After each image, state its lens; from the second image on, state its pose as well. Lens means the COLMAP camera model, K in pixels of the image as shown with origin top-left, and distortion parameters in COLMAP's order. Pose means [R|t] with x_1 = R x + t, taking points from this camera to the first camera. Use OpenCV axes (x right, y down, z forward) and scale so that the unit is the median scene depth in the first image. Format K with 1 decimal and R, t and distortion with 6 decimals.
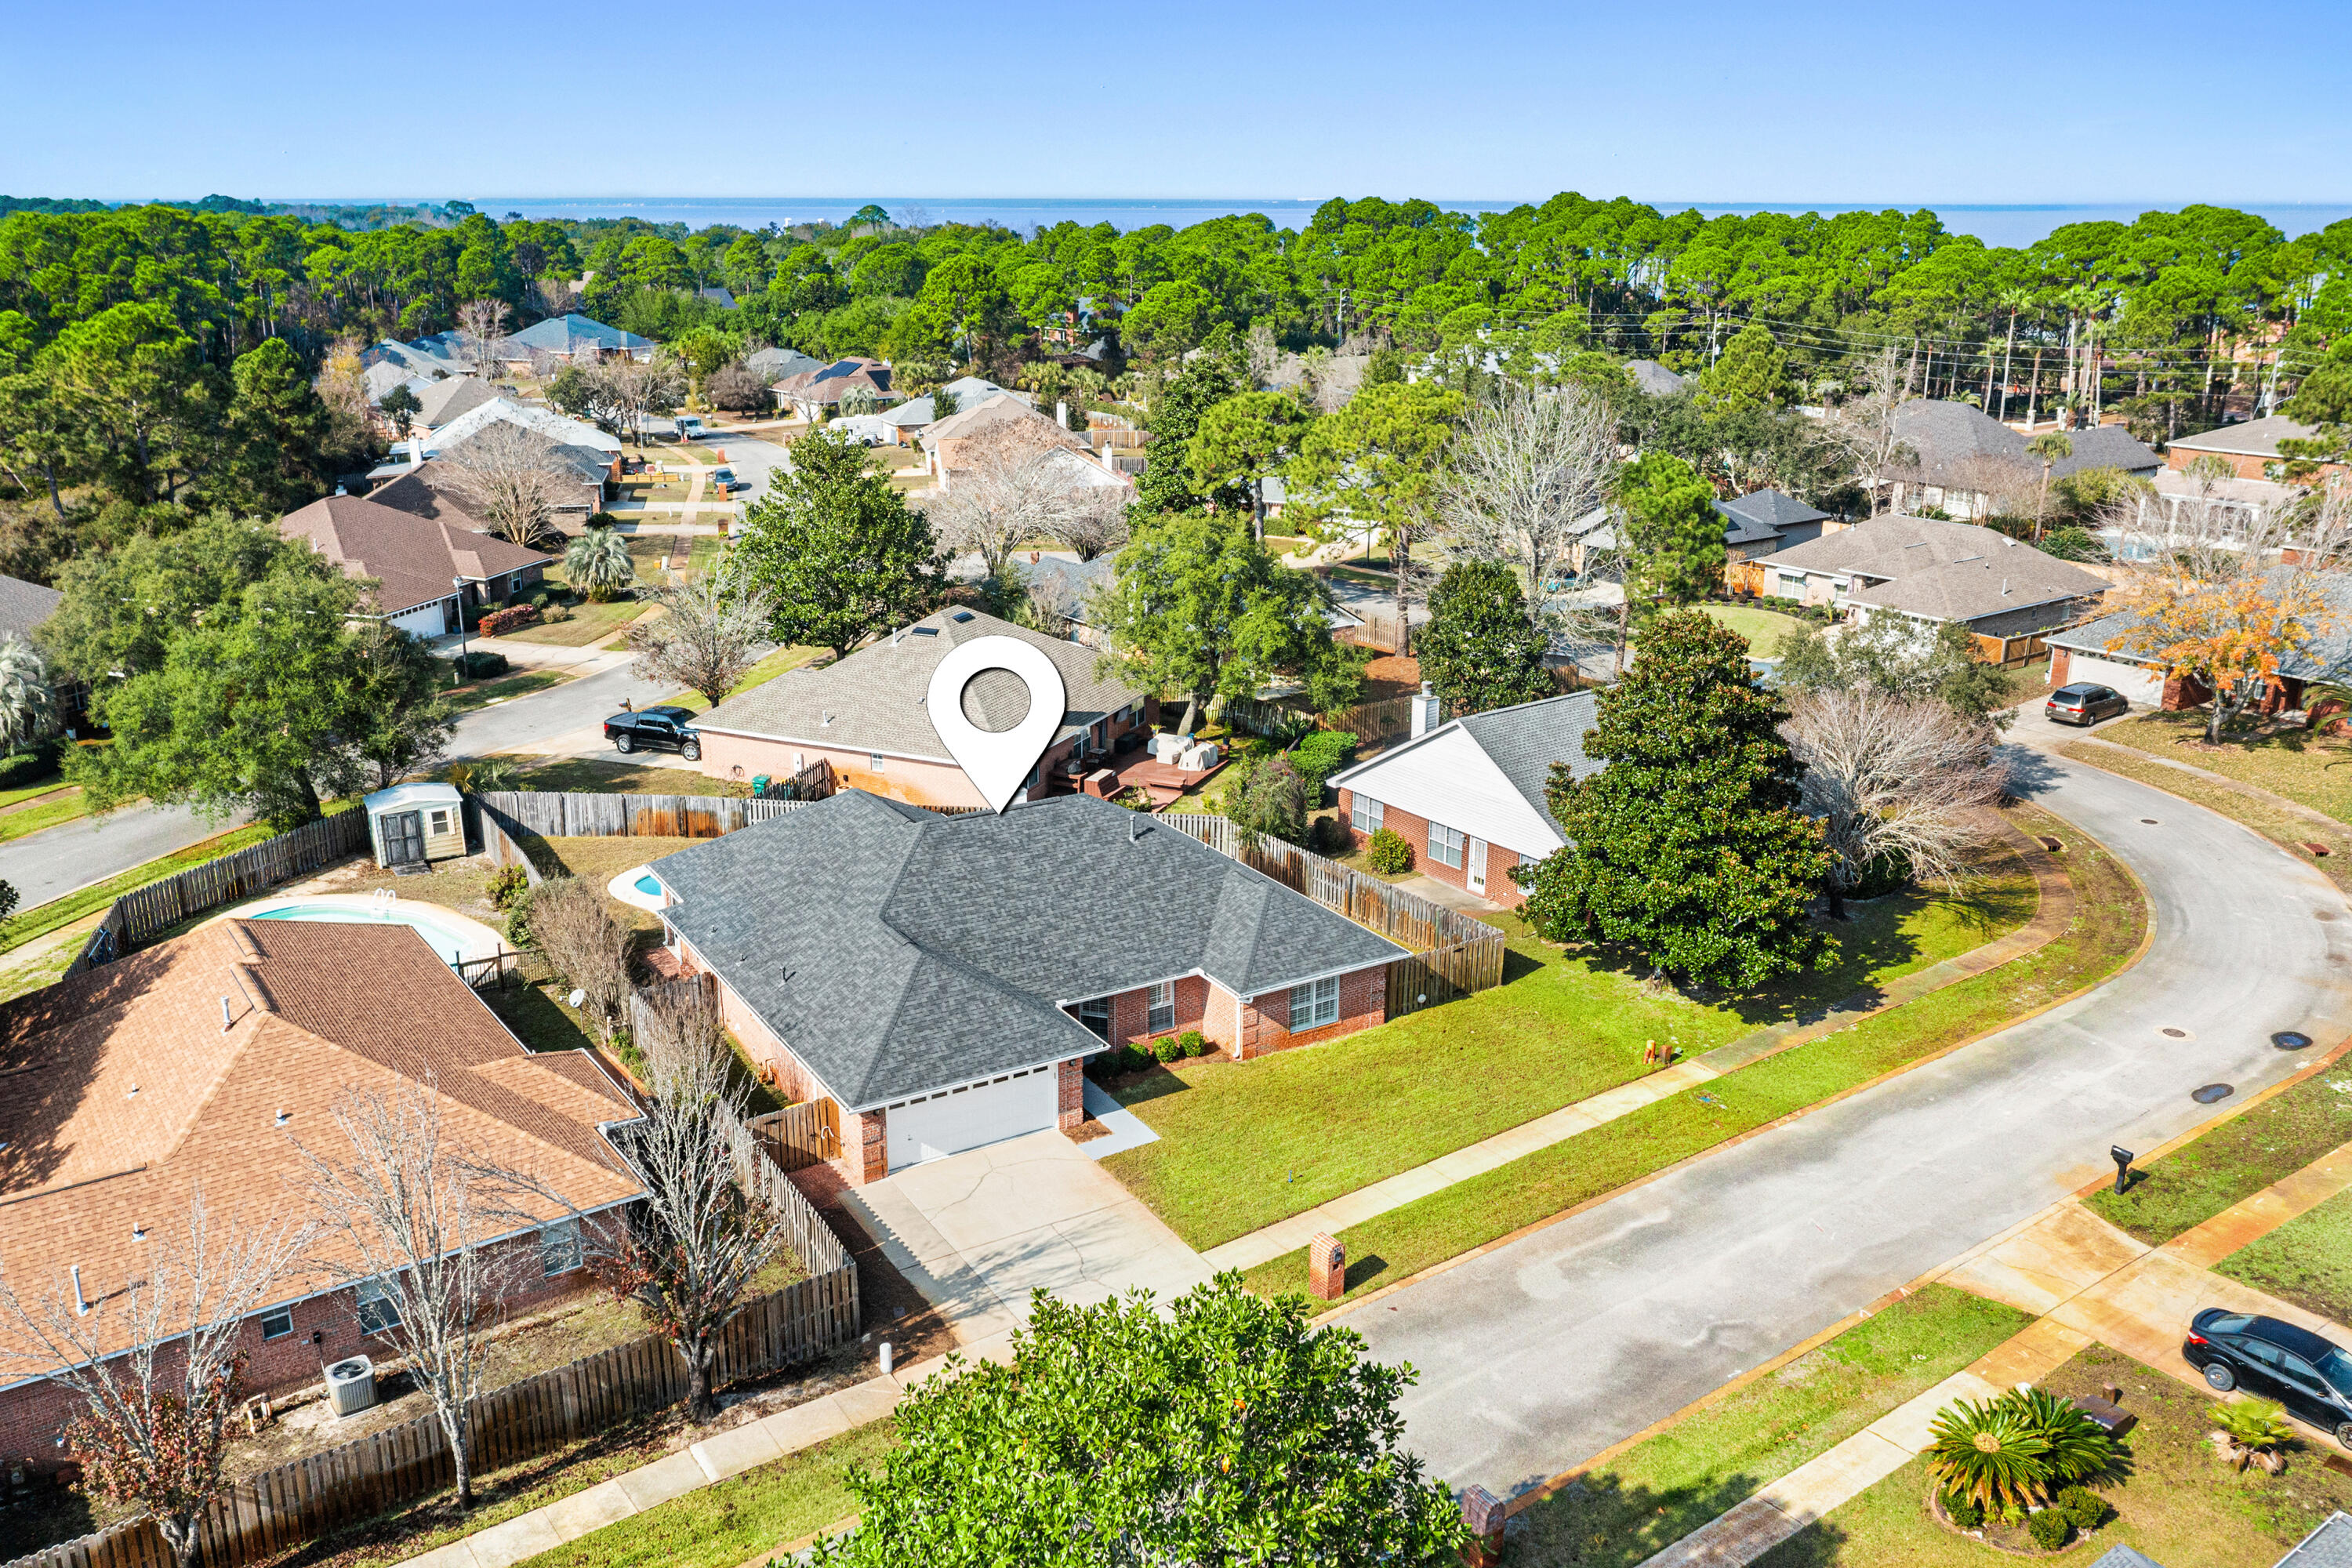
lens RADIAL K [[1985.1, 0, 1168.5], [0, 1985.1, 906.6], [0, 0, 1]] dist [-0.005996, 0.008029]
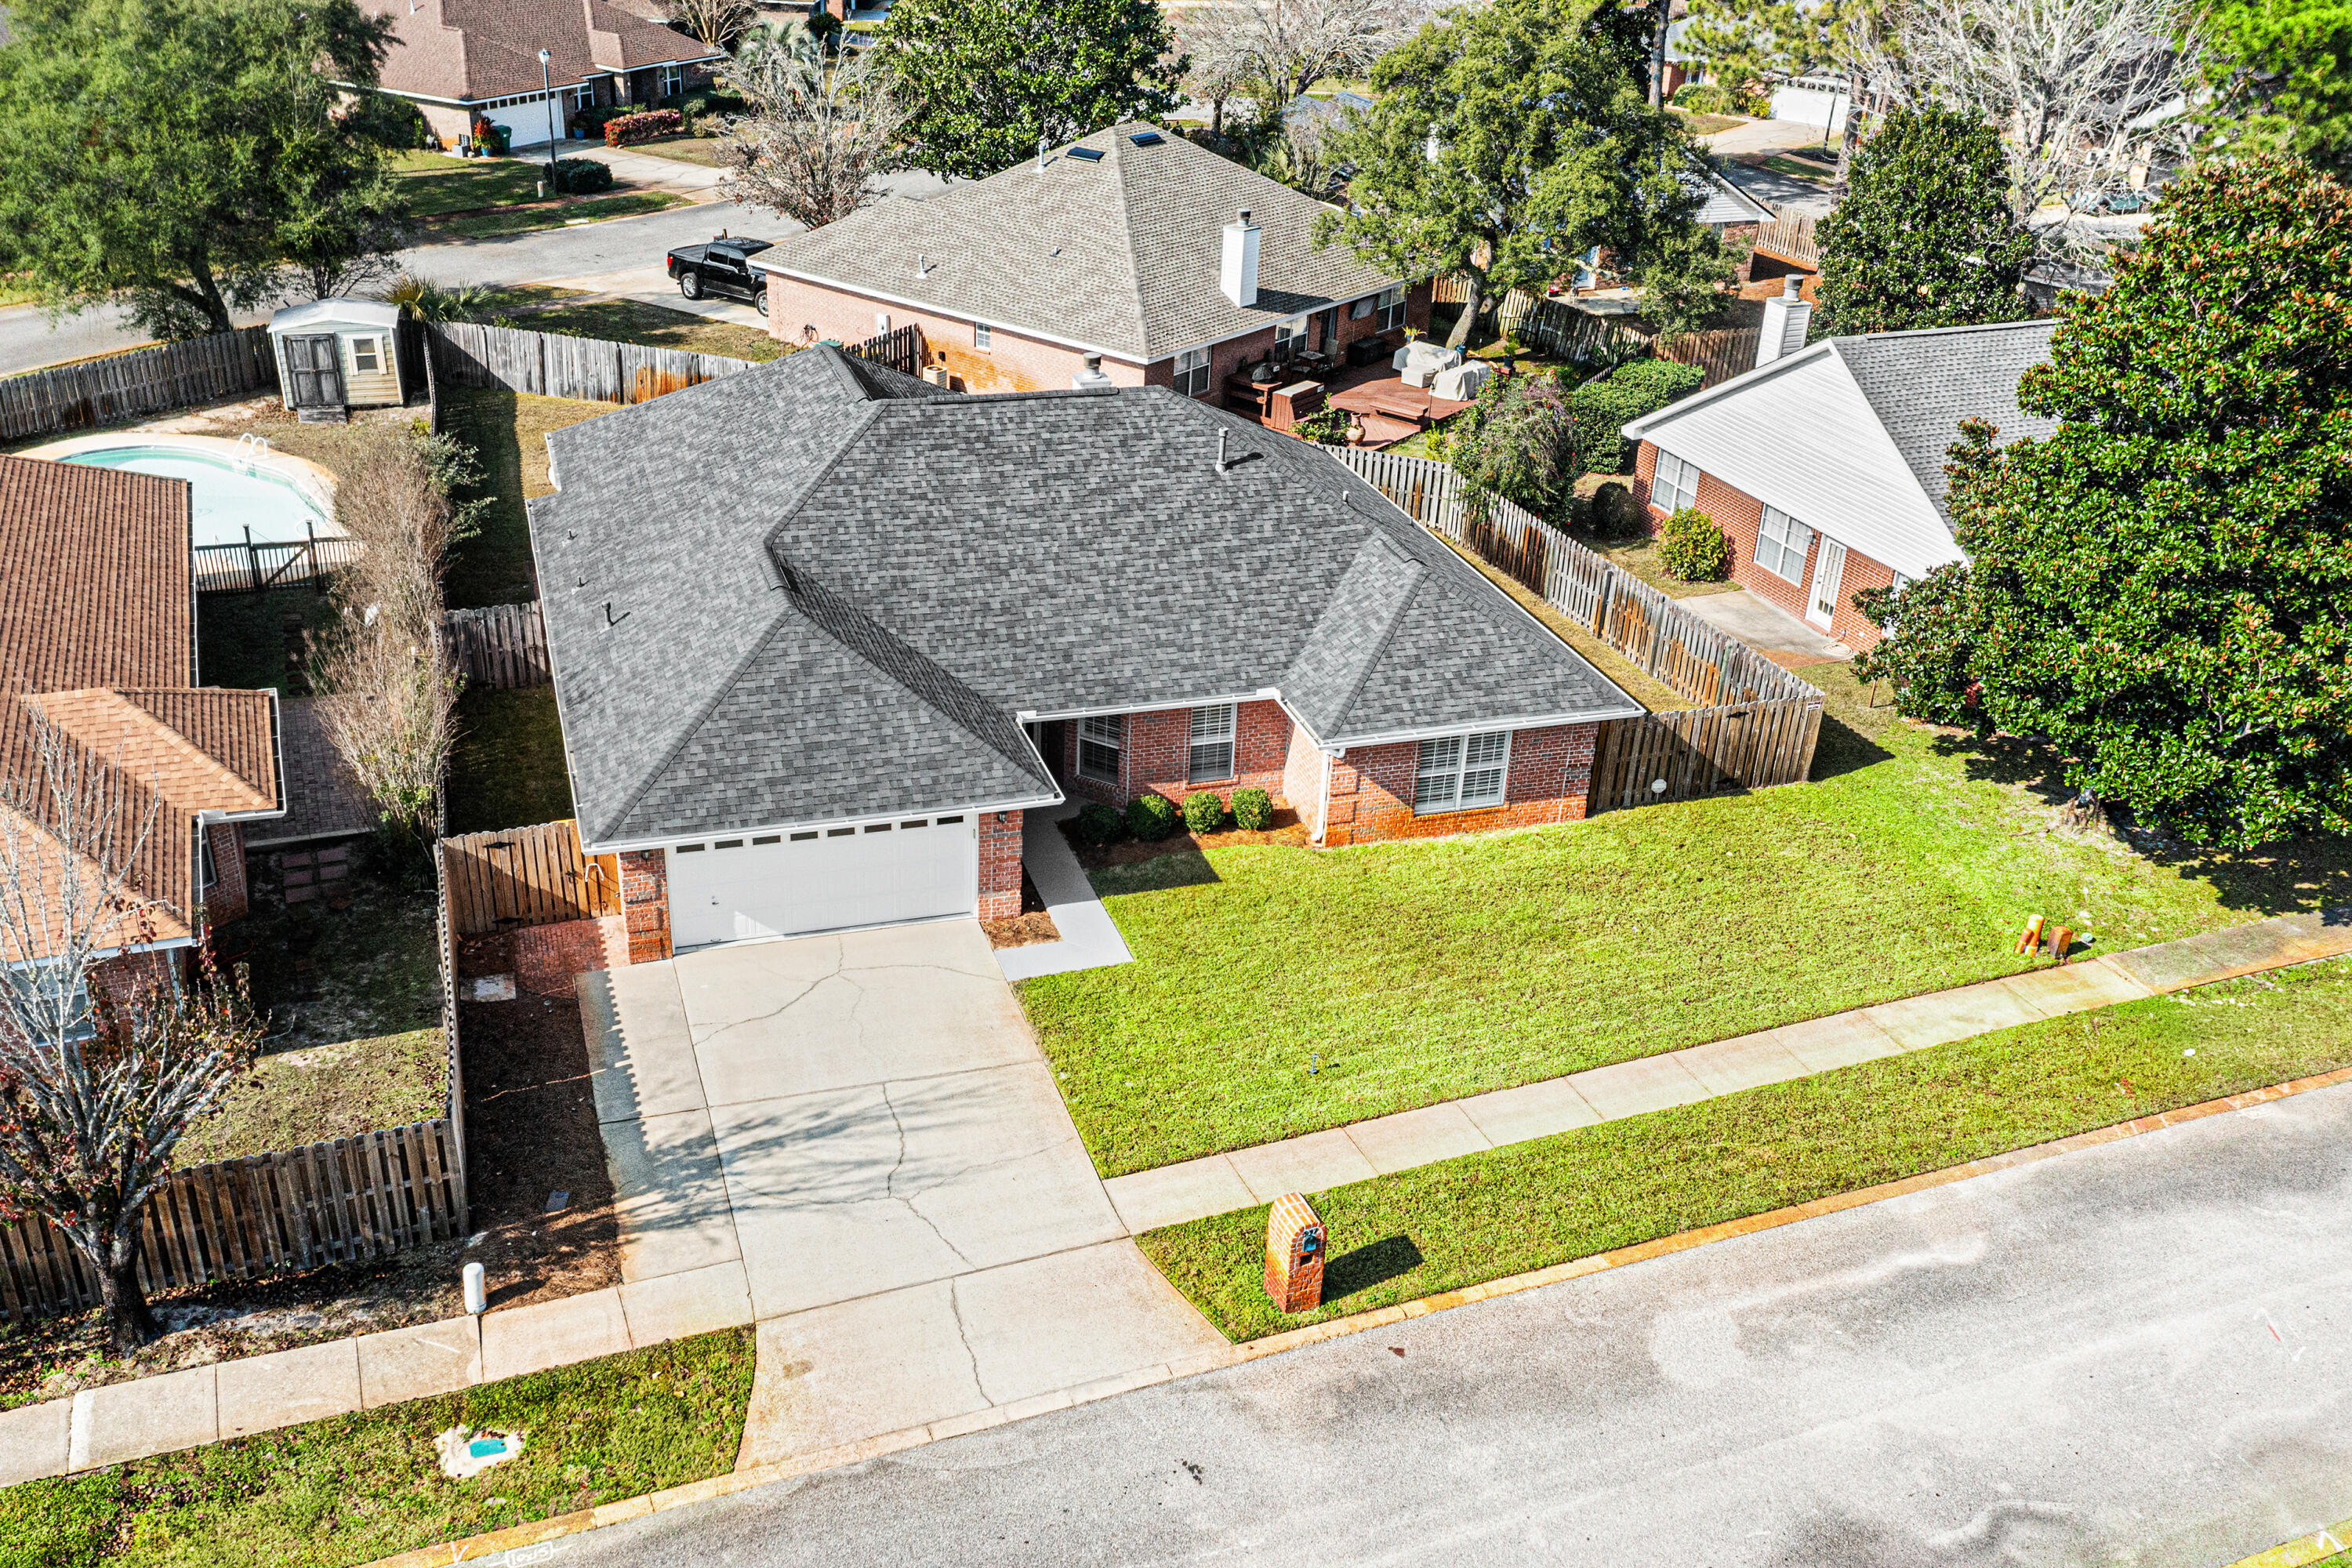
lens RADIAL K [[1985.1, 0, 1168.5], [0, 1985.1, 906.6], [0, 0, 1]] dist [-0.005996, 0.008029]
pose [[0.963832, 0.154419, -0.217216, 0.120839], [-0.117948, 0.978025, 0.171918, -0.004416], [0.238990, -0.140080, 0.960865, 0.374054]]
